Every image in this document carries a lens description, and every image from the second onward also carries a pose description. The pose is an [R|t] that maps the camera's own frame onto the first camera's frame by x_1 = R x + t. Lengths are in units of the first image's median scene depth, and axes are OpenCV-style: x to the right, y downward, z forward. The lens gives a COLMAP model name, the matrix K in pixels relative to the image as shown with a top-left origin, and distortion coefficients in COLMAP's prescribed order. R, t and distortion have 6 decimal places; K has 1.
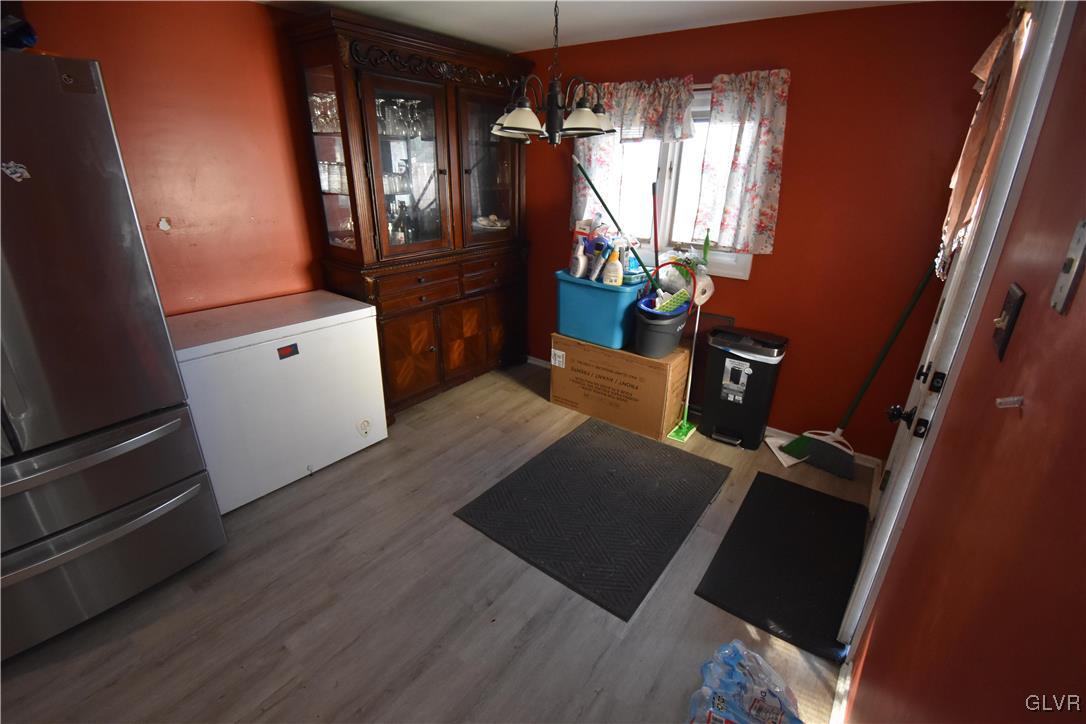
lens RADIAL K [[478.3, 0, 543.0], [0, 478.3, 362.0], [0, 0, 1]] dist [0.018210, -0.024249]
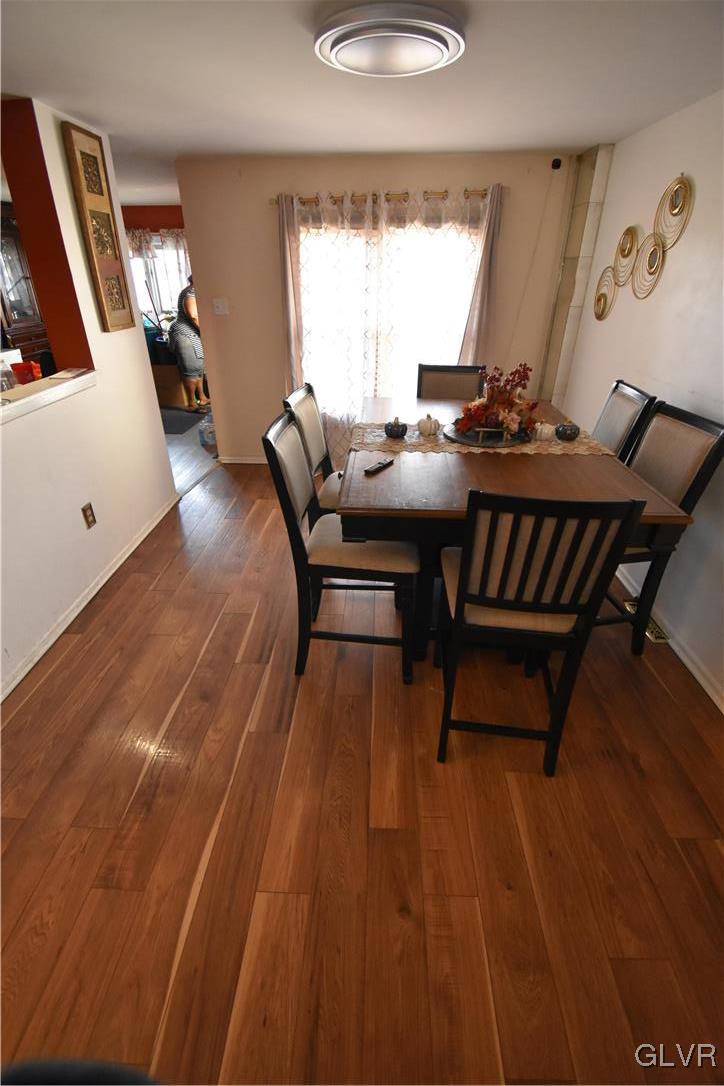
lens RADIAL K [[478.3, 0, 362.0], [0, 478.3, 543.0], [0, 0, 1]] dist [0.018210, -0.024249]
pose [[0.821792, -0.291375, 0.489652, -0.331312], [0.221940, 0.955177, 0.195908, 0.492027], [-0.524787, -0.052322, 0.849624, -1.259343]]
